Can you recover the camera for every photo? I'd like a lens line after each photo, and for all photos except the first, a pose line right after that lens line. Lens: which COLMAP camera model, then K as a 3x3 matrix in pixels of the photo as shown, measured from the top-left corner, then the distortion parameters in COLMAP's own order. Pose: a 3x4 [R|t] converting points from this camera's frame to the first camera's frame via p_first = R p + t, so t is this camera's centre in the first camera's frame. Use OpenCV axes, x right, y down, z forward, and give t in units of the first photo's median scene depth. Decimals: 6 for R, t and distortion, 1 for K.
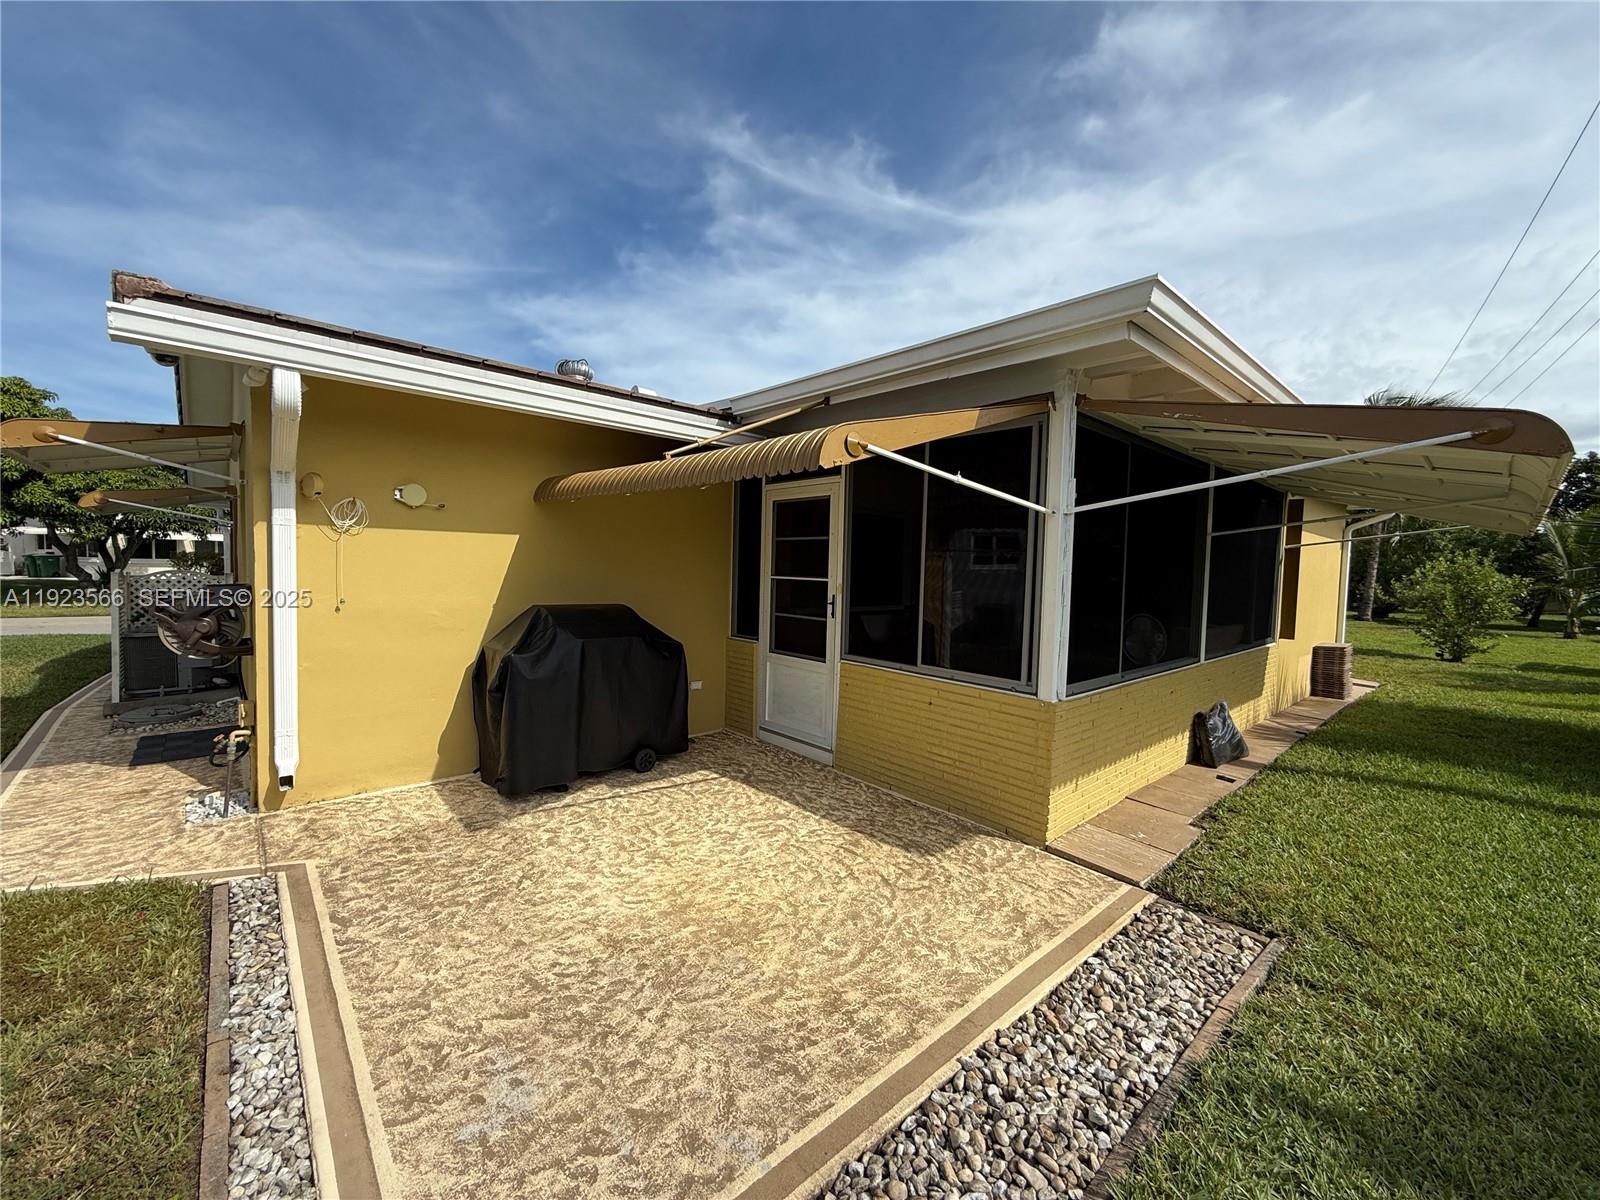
lens RADIAL K [[640.0, 0, 791.3], [0, 640.0, 597.8], [0, 0, 1]] dist [-0.000554, 0.000498]
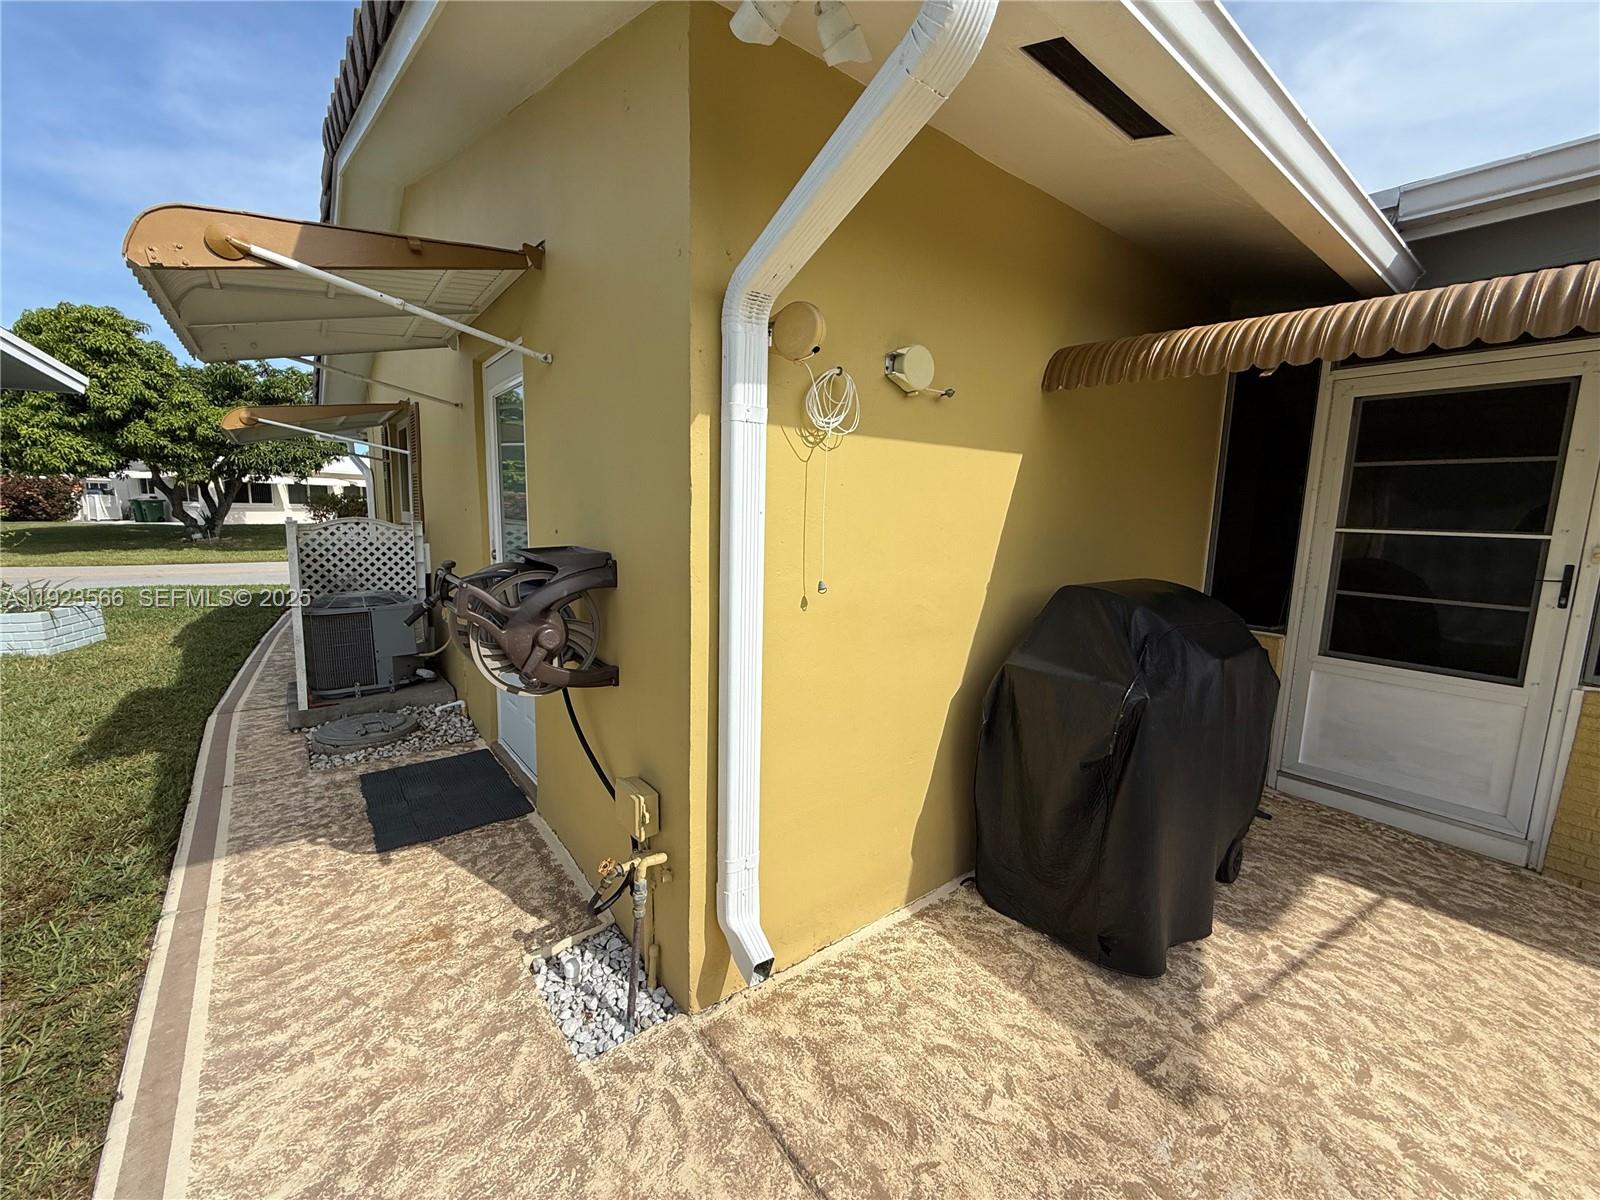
lens RADIAL K [[640.0, 0, 792.1], [0, 640.0, 597.2], [0, 0, 1]] dist [-0.000554, 0.000498]
pose [[0.997325, 0.008678, -0.072582, -0.693037], [-0.002369, 0.996244, 0.086553, -0.029495], [0.073060, -0.086149, 0.993600, 0.520098]]
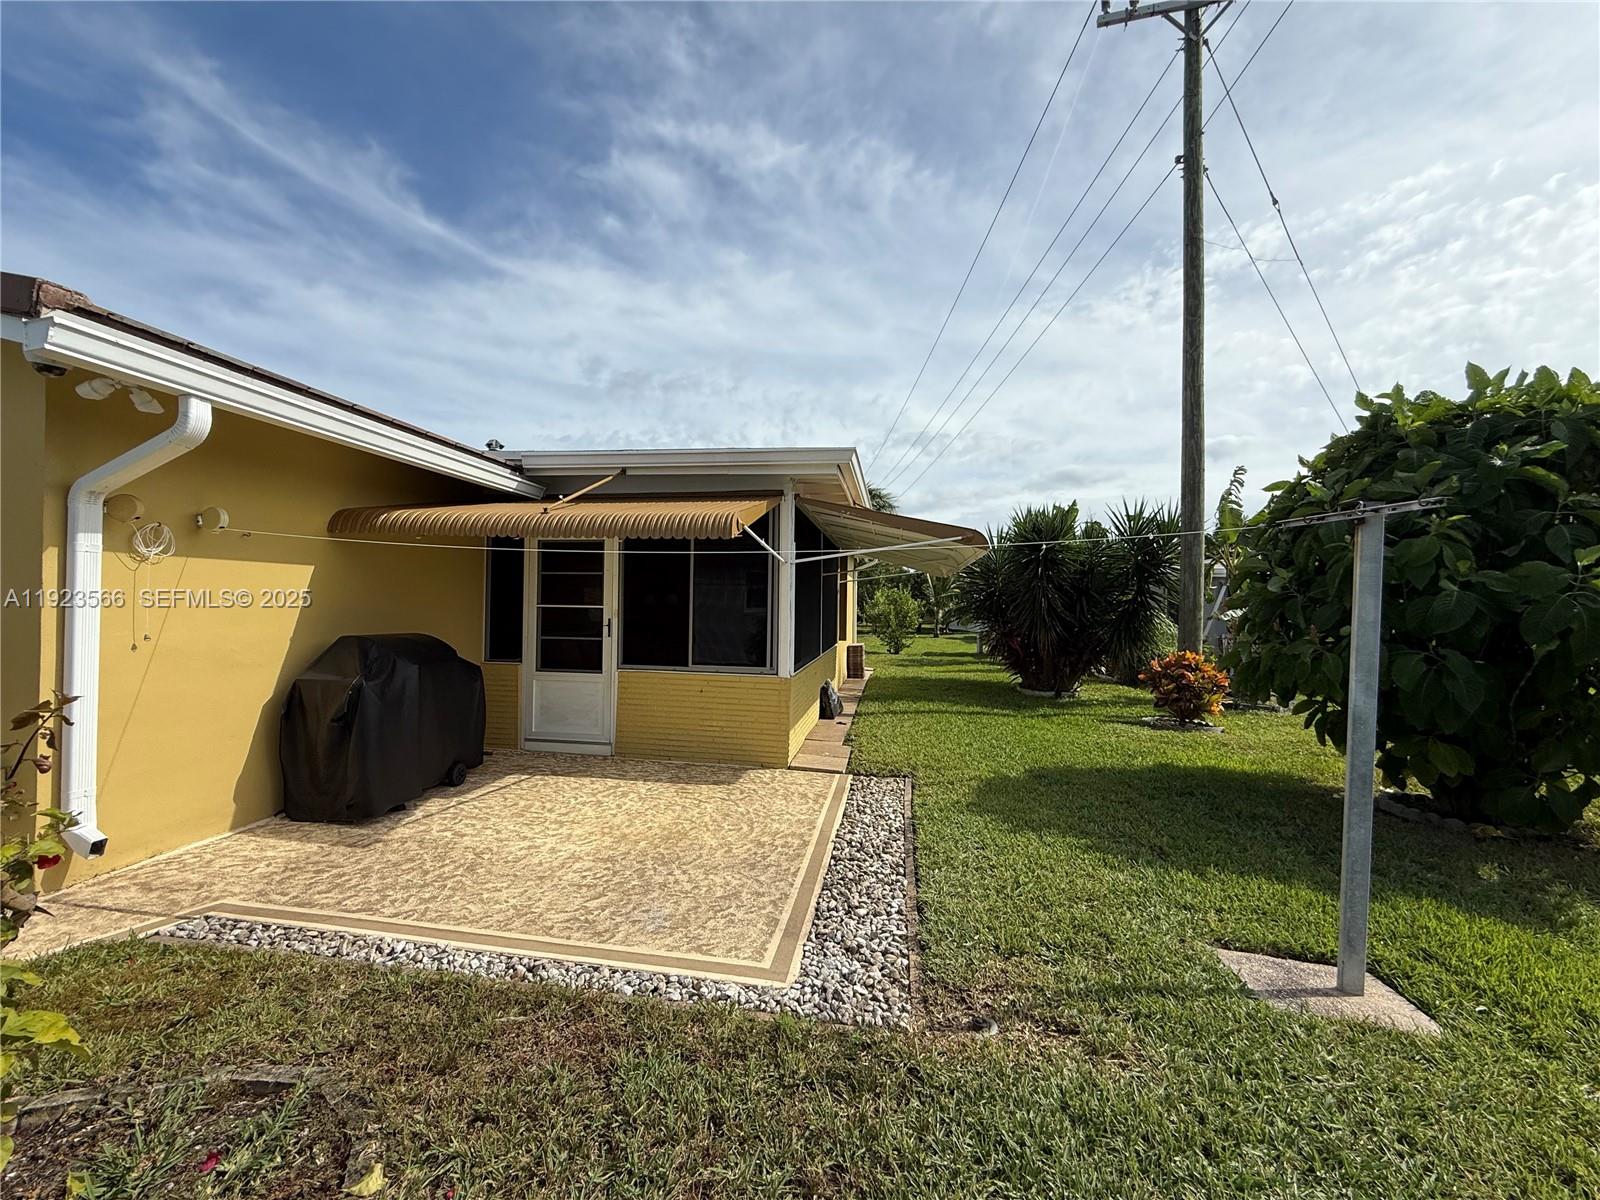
lens RADIAL K [[640.0, 0, 792.0], [0, 640.0, 598.5], [0, 0, 1]] dist [-0.000554, 0.000498]
pose [[0.776199, -0.008454, 0.630432, -0.568848], [0.037379, 0.998768, -0.032628, 0.013322], [-0.629379, 0.048891, 0.775559, -0.265073]]
